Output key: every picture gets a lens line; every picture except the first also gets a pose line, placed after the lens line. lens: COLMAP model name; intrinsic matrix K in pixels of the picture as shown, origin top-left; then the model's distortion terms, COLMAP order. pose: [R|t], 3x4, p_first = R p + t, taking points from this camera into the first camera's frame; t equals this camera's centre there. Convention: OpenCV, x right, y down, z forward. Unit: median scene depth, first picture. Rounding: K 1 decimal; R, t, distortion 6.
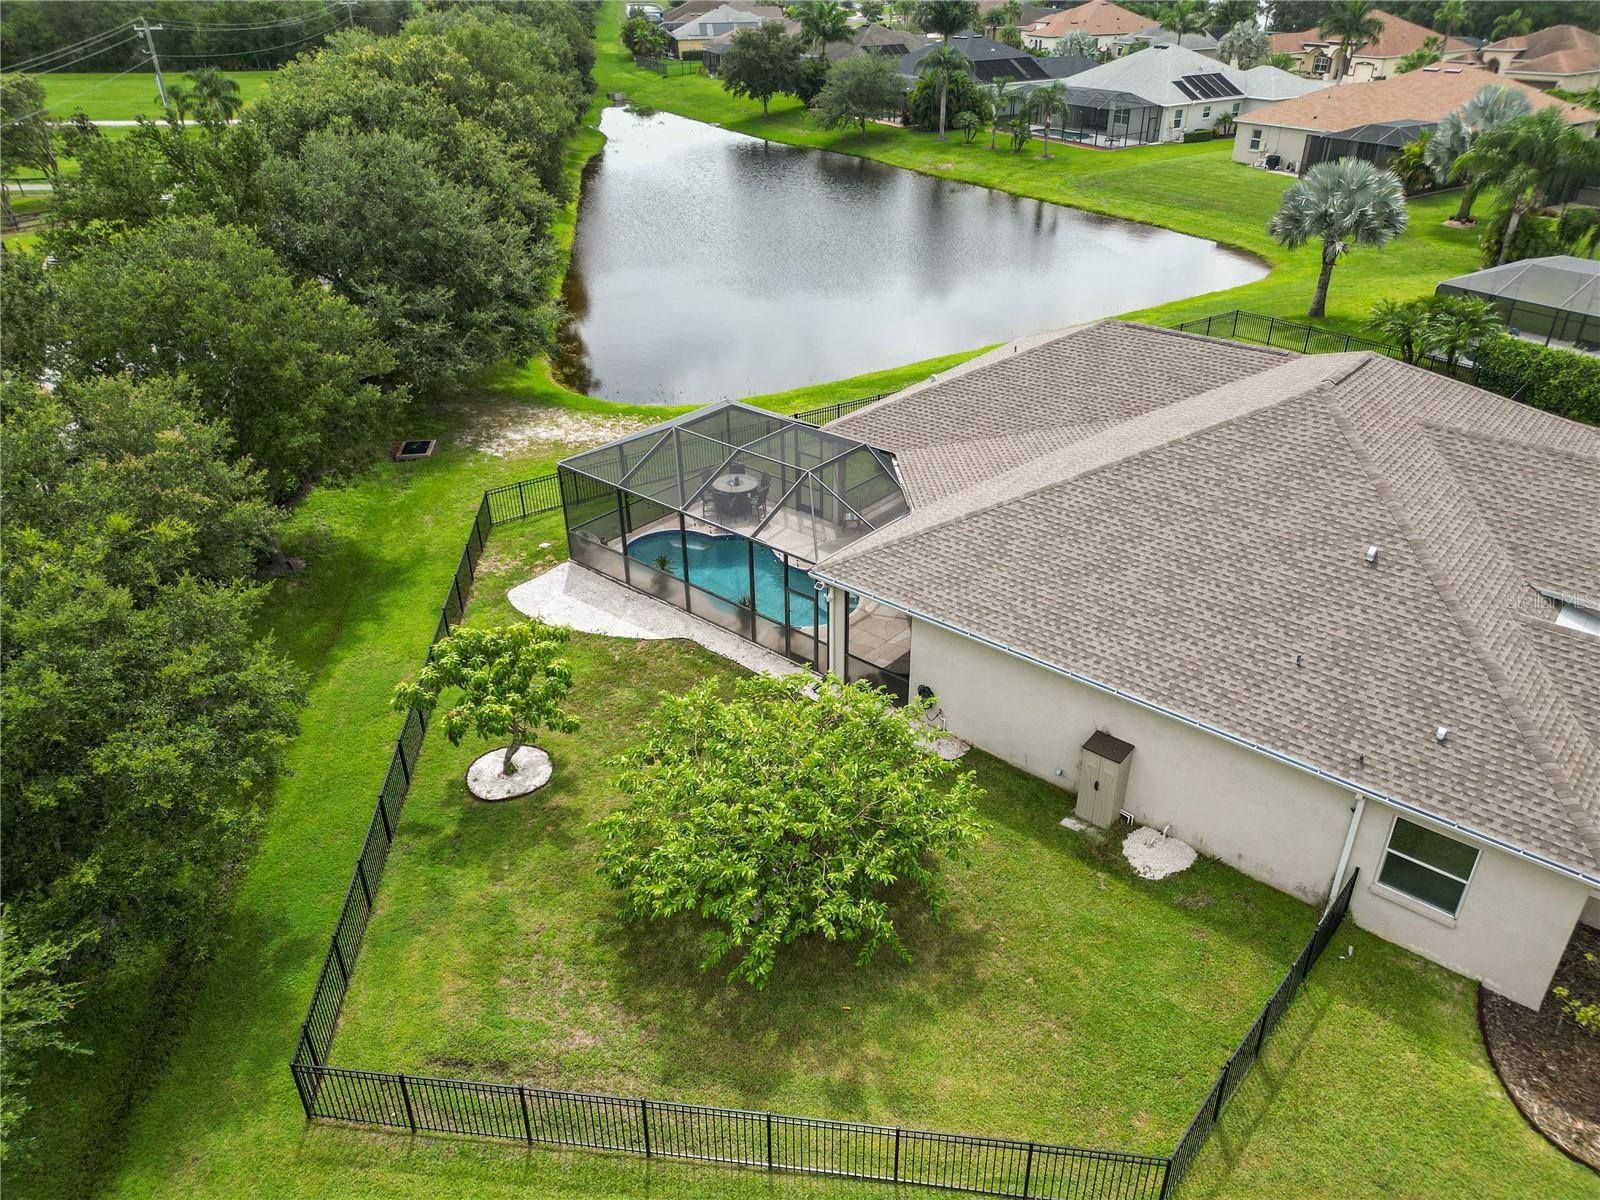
lens RADIAL K [[1122.4, 0, 800.7], [0, 1122.4, 600.3], [0, 0, 1]] dist [0.048298, -0.033372]
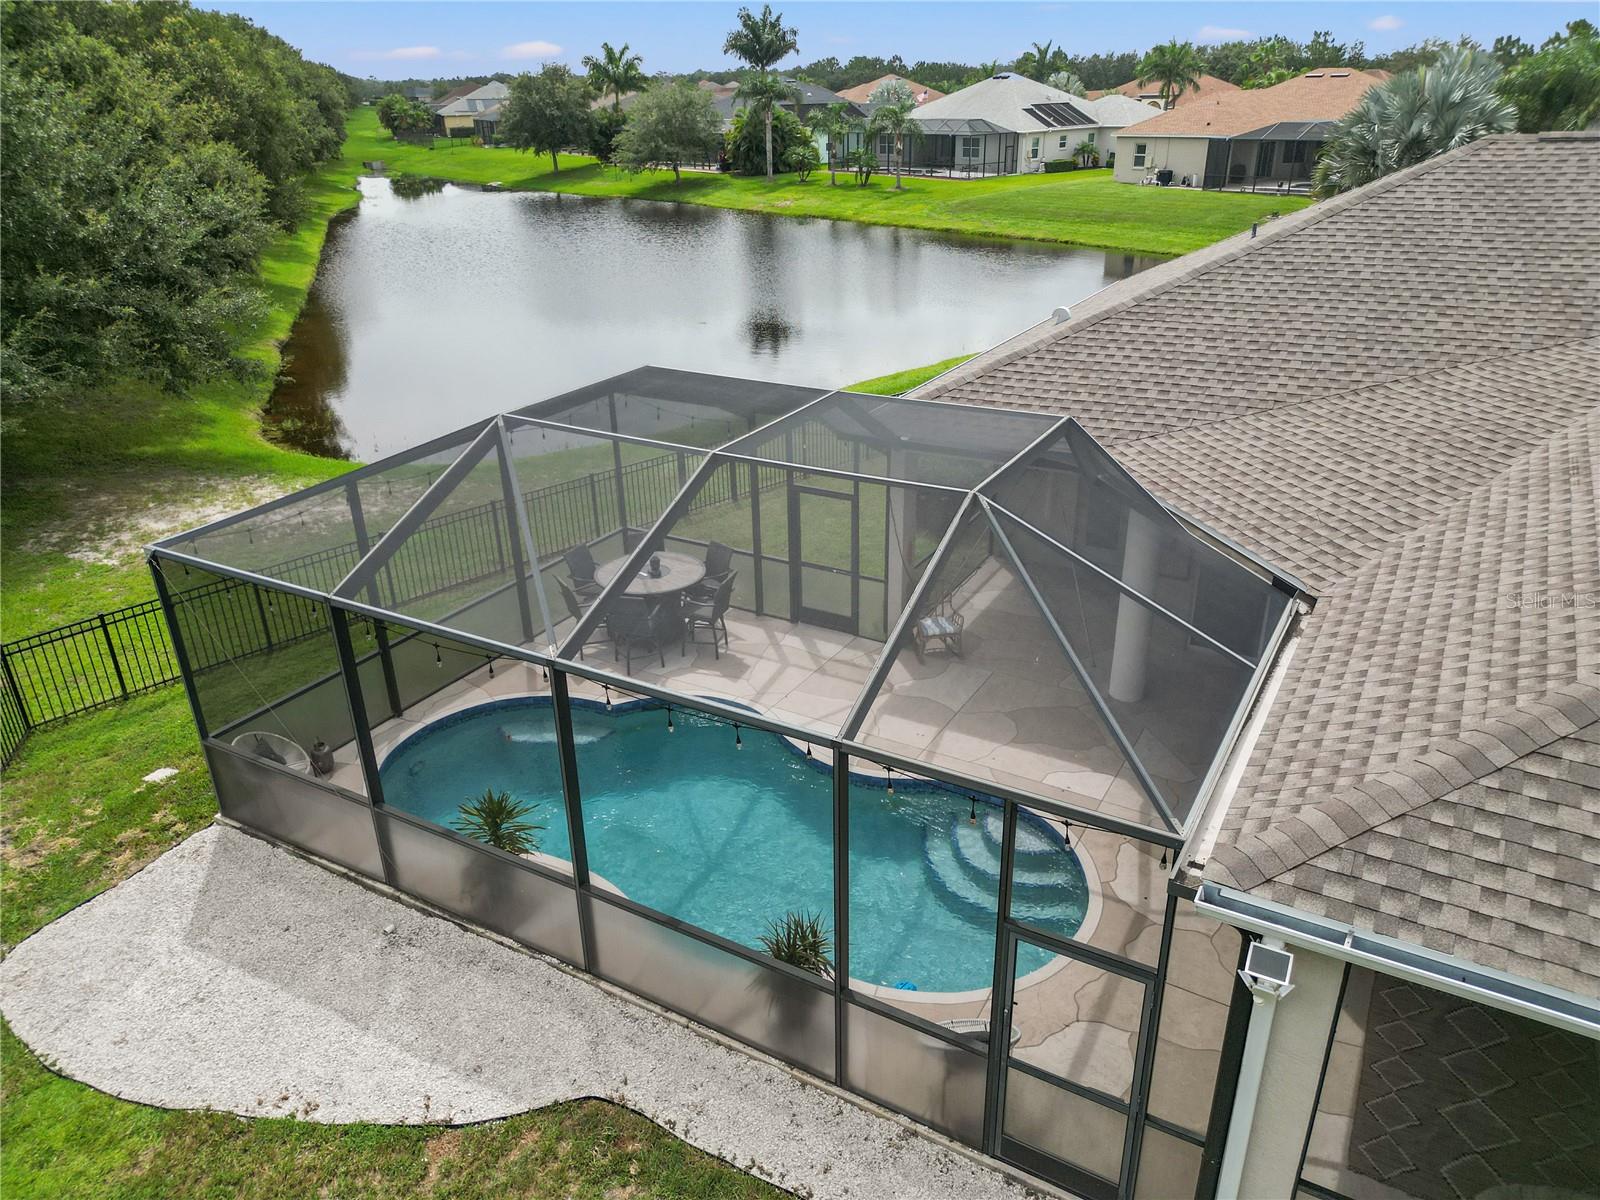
lens RADIAL K [[1122.4, 0, 792.2], [0, 1122.4, 607.2], [0, 0, 1]] dist [0.048298, -0.033372]
pose [[0.983431, -0.083347, 0.160988, -0.057313], [0.097026, 0.992138, -0.079052, -0.040378], [-0.153134, 0.093362, 0.983785, 0.440427]]
